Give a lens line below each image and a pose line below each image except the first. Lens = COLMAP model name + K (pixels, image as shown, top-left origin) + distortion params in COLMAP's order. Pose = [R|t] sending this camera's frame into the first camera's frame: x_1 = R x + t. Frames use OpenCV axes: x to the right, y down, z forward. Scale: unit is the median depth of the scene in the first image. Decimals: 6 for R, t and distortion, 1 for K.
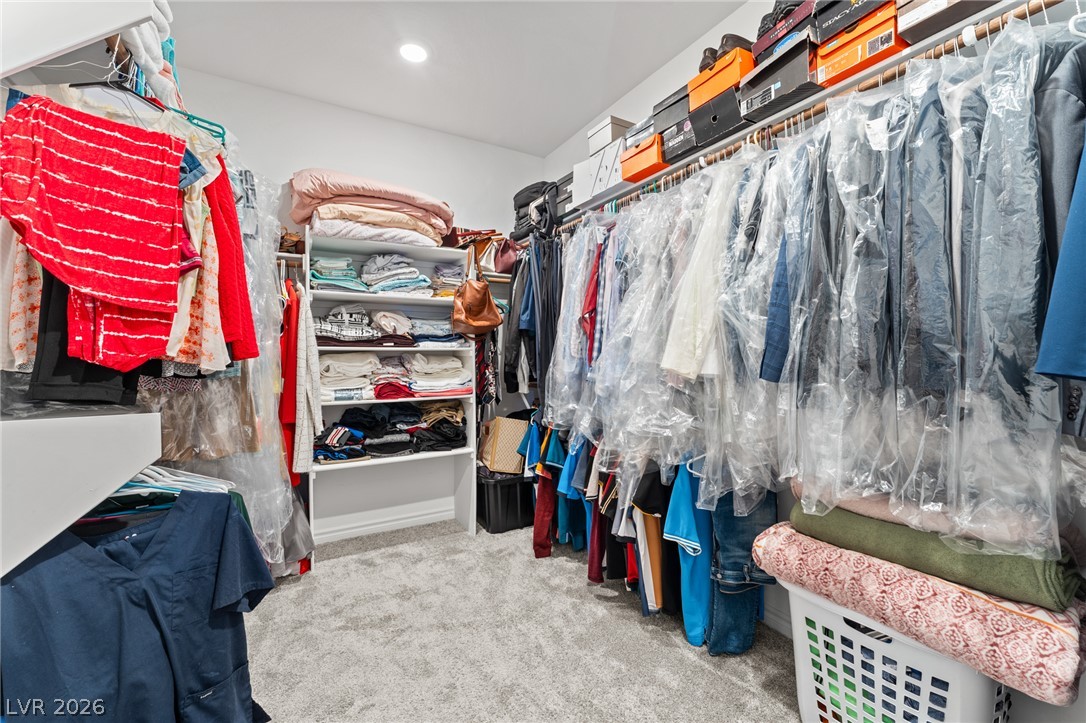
lens RADIAL K [[445.0, 0, 544.0], [0, 445.0, 359.1], [0, 0, 1]] dist [-0.001818, -0.000027]
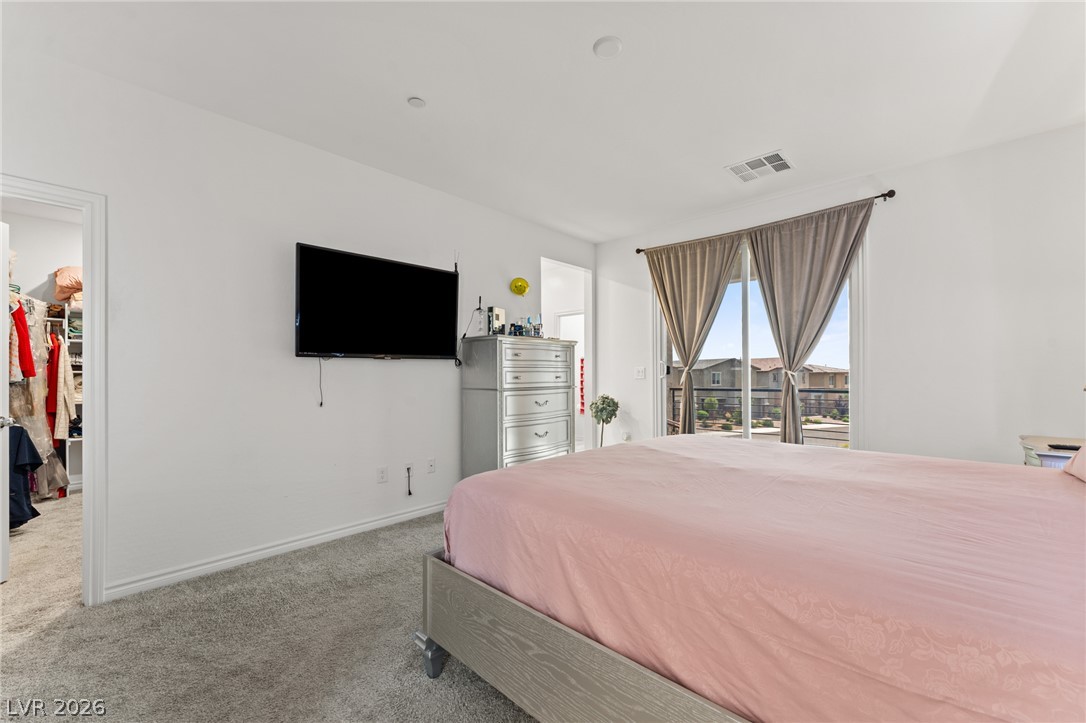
lens RADIAL K [[449.5, 0, 541.7], [0, 449.5, 371.6], [0, 0, 1]] dist [0.001367, -0.000140]
pose [[0.954467, 0.000159, 0.298317, 0.782195], [0.005313, 0.999832, -0.017533, 0.017176], [-0.298270, 0.018320, 0.954306, -1.344679]]
